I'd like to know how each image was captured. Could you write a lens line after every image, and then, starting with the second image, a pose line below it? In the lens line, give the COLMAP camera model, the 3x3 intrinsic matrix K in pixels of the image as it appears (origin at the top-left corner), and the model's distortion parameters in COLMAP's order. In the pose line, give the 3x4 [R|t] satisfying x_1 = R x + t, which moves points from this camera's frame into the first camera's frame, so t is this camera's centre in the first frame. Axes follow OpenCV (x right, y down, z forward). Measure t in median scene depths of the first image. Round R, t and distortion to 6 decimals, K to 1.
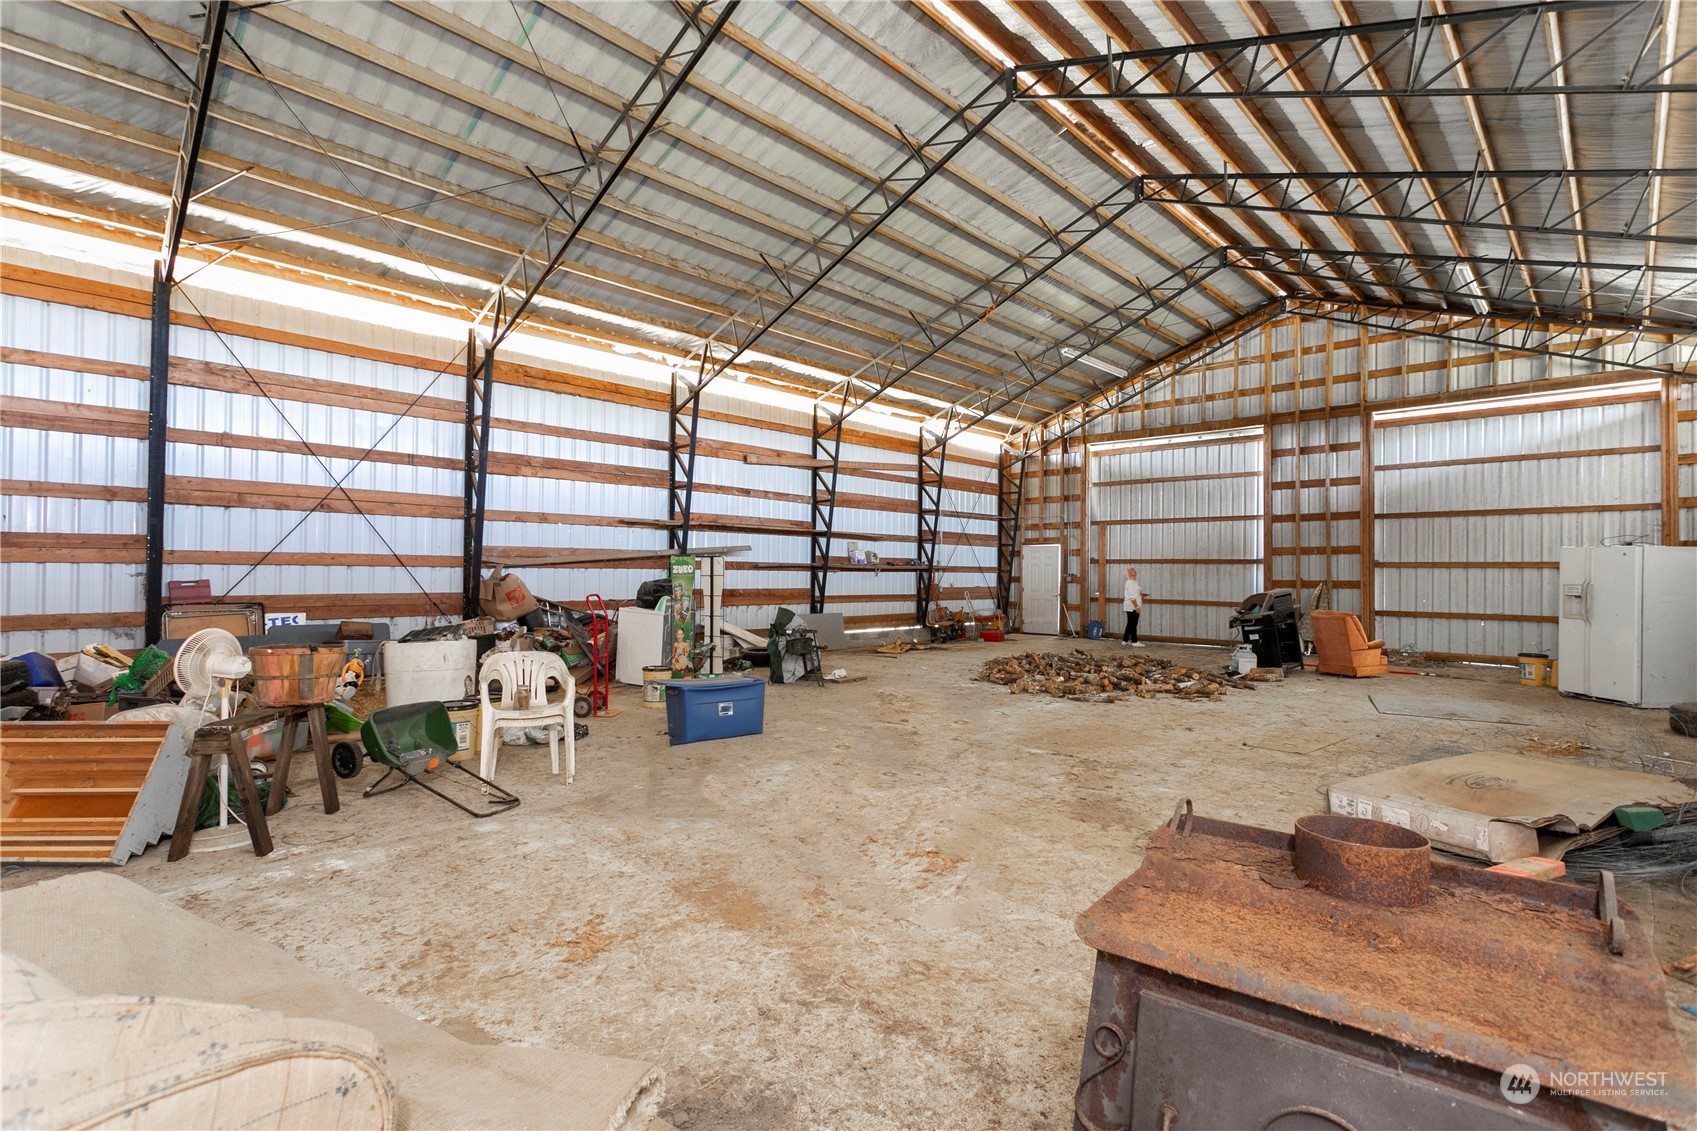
lens RADIAL K [[755.2, 0, 846.0], [0, 755.2, 565.2], [0, 0, 1]] dist [-0.004175, -0.000271]
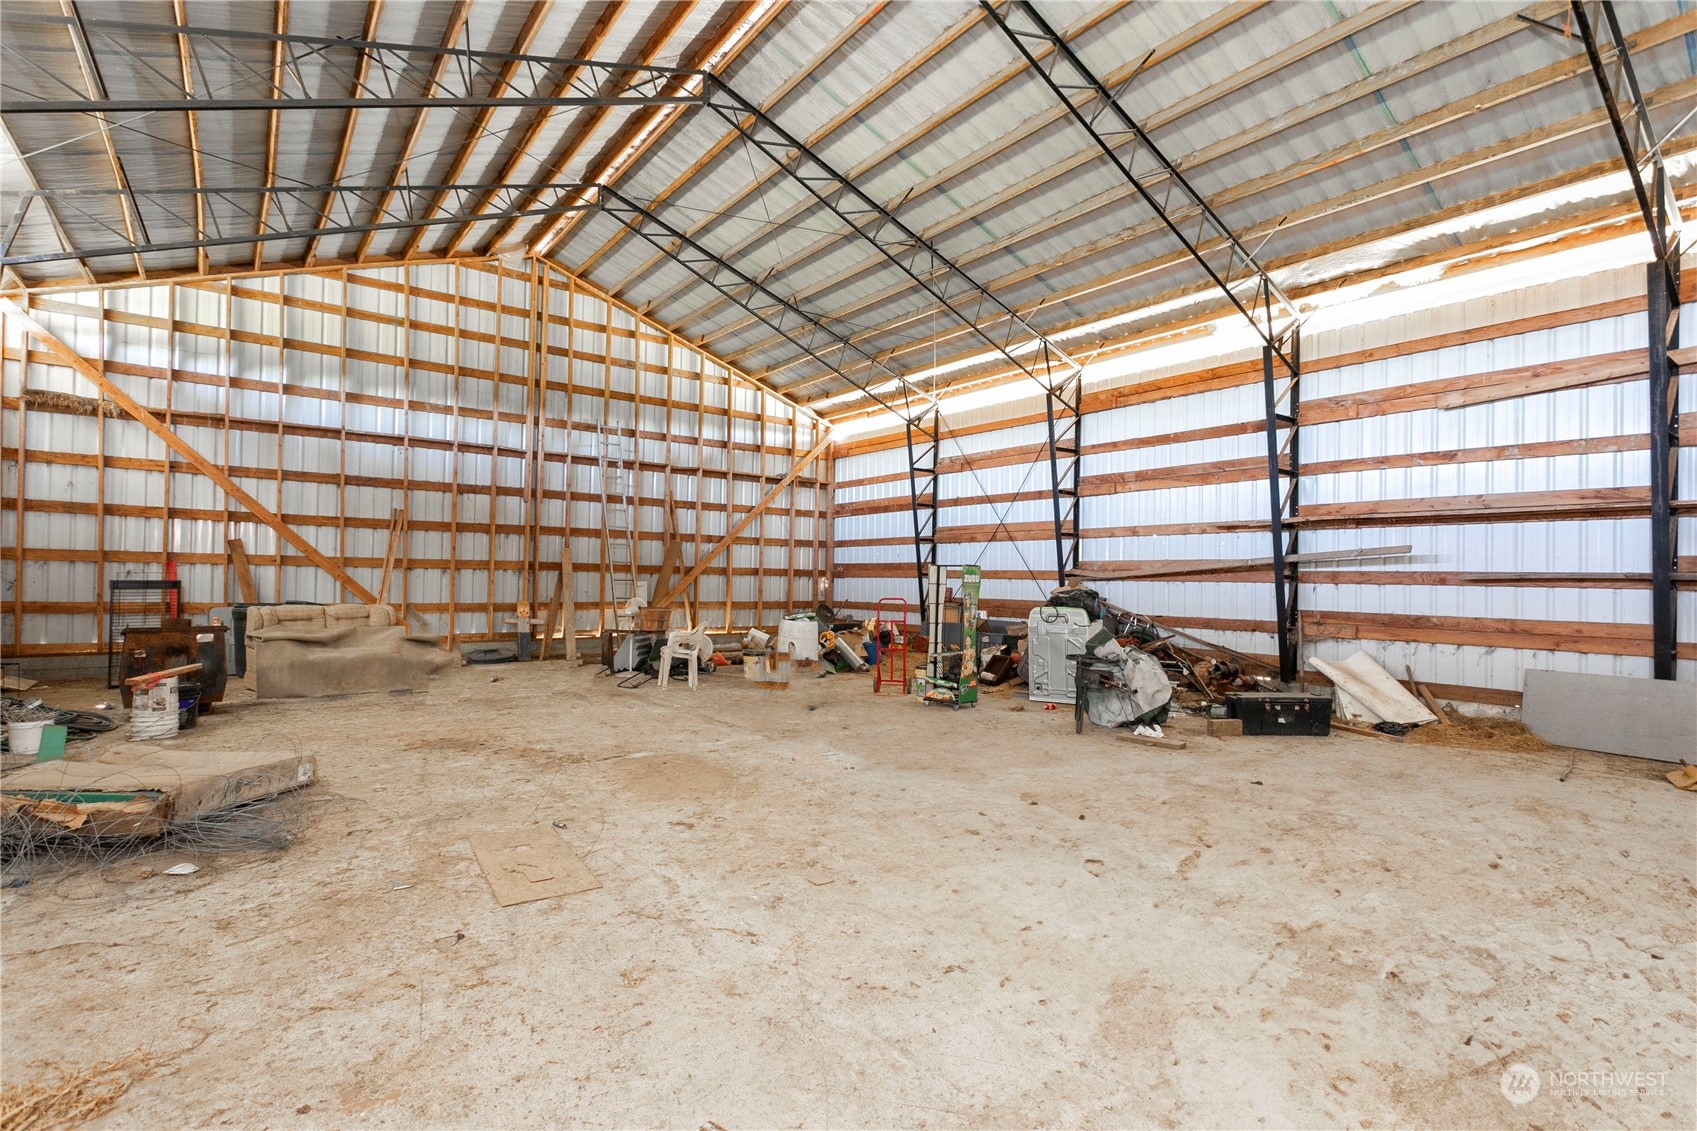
lens RADIAL K [[811.1, 0, 845.2], [0, 811.1, 570.5], [0, 0, 1]] dist [0.004308, 0.004469]
pose [[-0.147109, -0.014923, -0.989008, 0.745847], [-0.002934, 0.999888, -0.014651, 0.006702], [0.989116, 0.000747, -0.147137, 0.799353]]
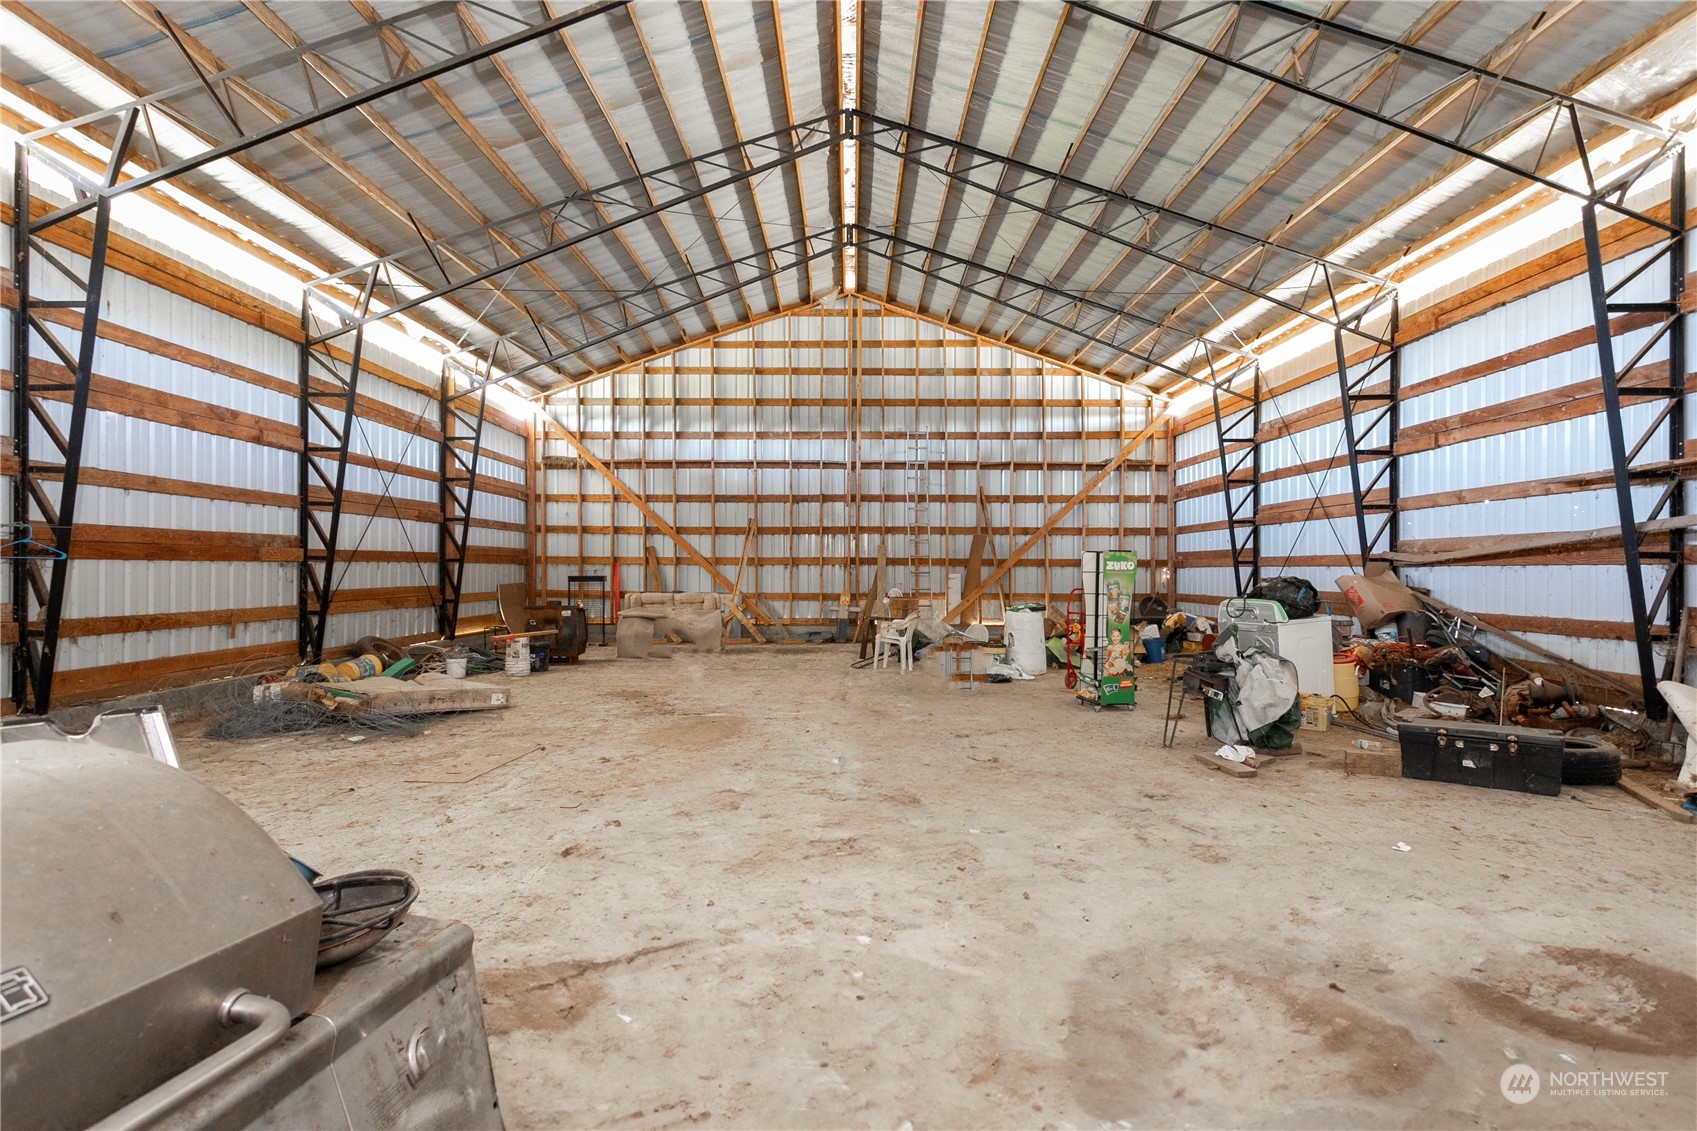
lens RADIAL K [[811.1, 0, 845.8], [0, 811.1, 571.9], [0, 0, 1]] dist [0.004308, 0.004469]
pose [[-0.718625, -0.001558, -0.695396, 0.589602], [0.005009, 0.999960, -0.007416, 0.012540], [0.695379, -0.008812, -0.718589, 1.184070]]
